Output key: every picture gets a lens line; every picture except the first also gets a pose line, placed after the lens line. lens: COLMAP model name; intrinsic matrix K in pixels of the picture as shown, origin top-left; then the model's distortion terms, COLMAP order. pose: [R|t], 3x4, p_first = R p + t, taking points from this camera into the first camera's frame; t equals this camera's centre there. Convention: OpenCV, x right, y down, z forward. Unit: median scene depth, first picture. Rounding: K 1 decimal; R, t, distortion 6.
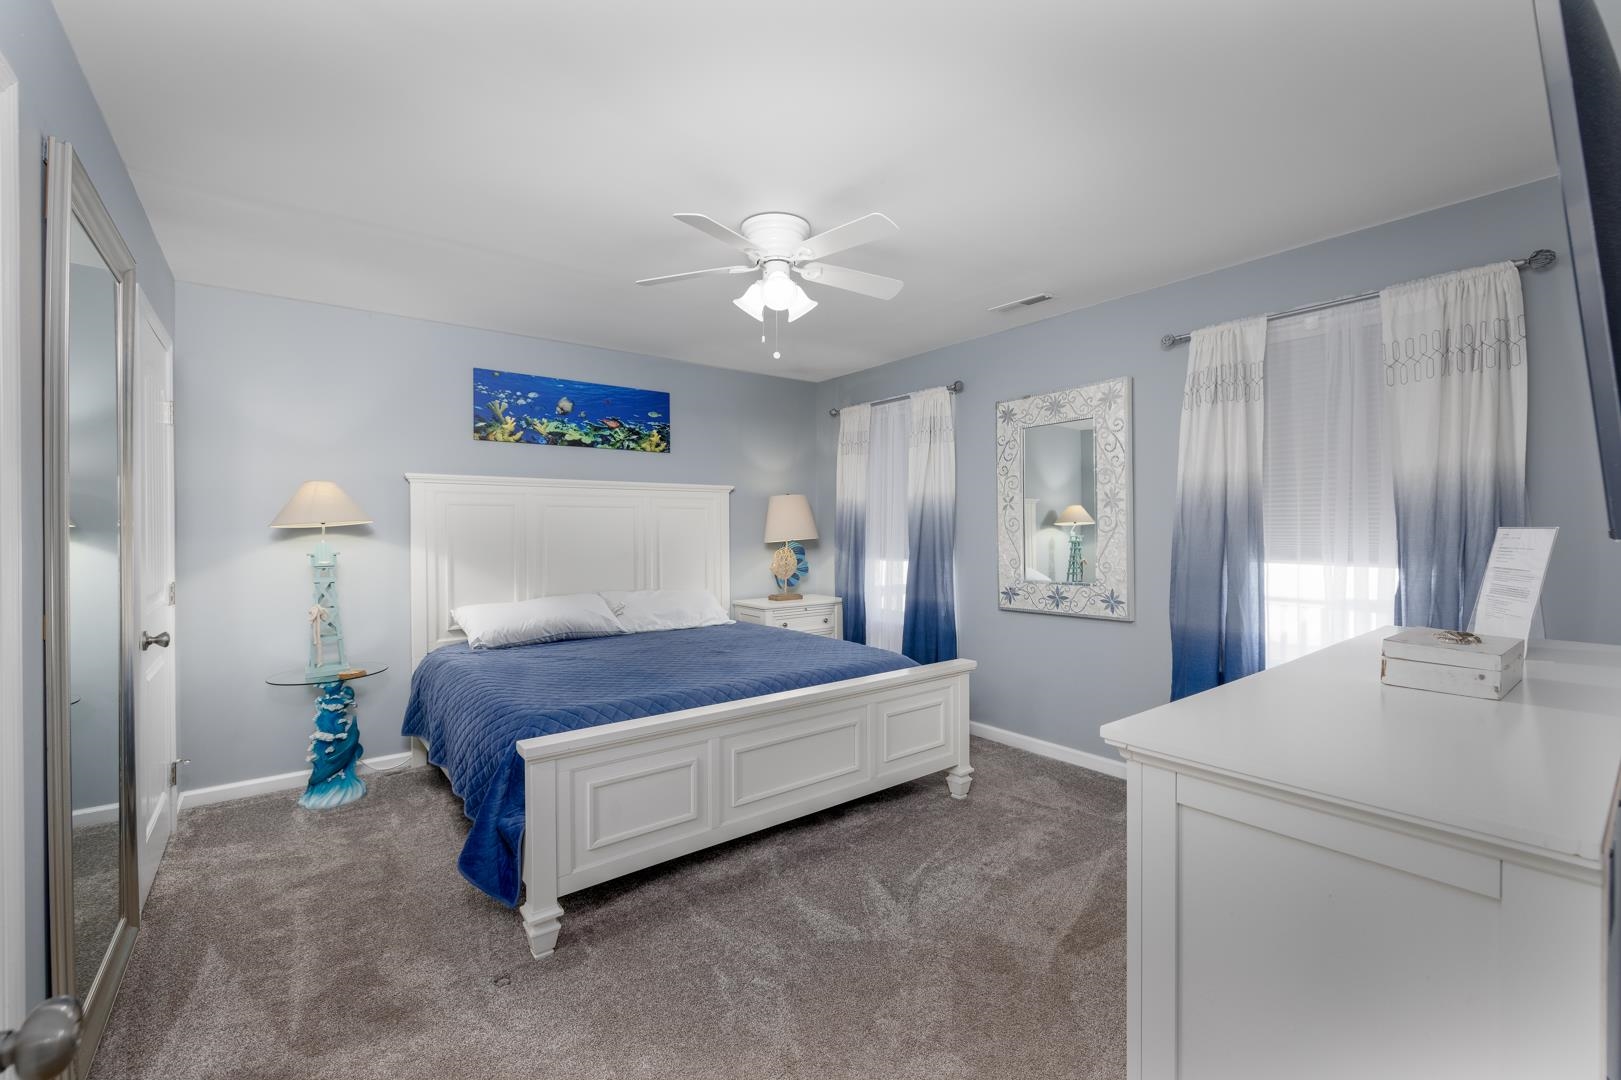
lens RADIAL K [[689.3, 0, 804.5], [0, 689.3, 534.7], [0, 0, 1]] dist [-0.000365, 0.000918]
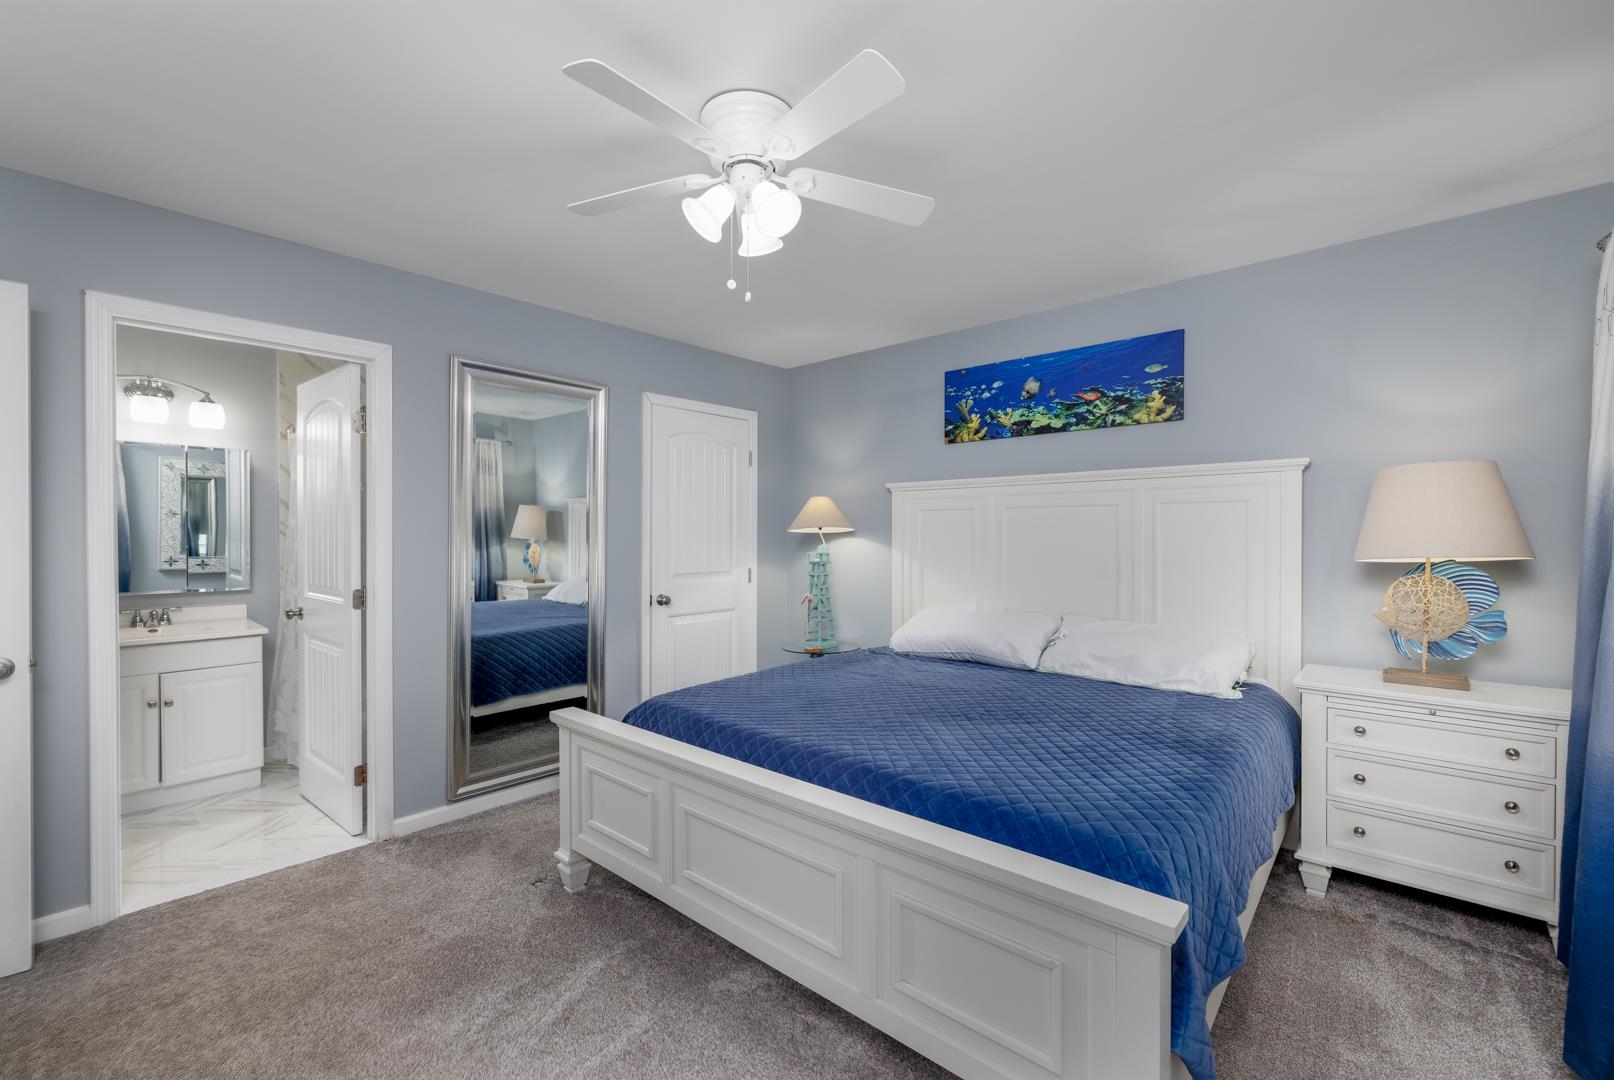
lens RADIAL K [[686.3, 0, 802.5], [0, 686.3, 536.1], [0, 0, 1]] dist [-0.000365, 0.000918]
pose [[0.193910, 0.004848, -0.981007, 0.416465], [-0.008052, 0.999962, 0.003350, -0.006870], [0.980986, 0.007250, 0.193942, 0.563303]]
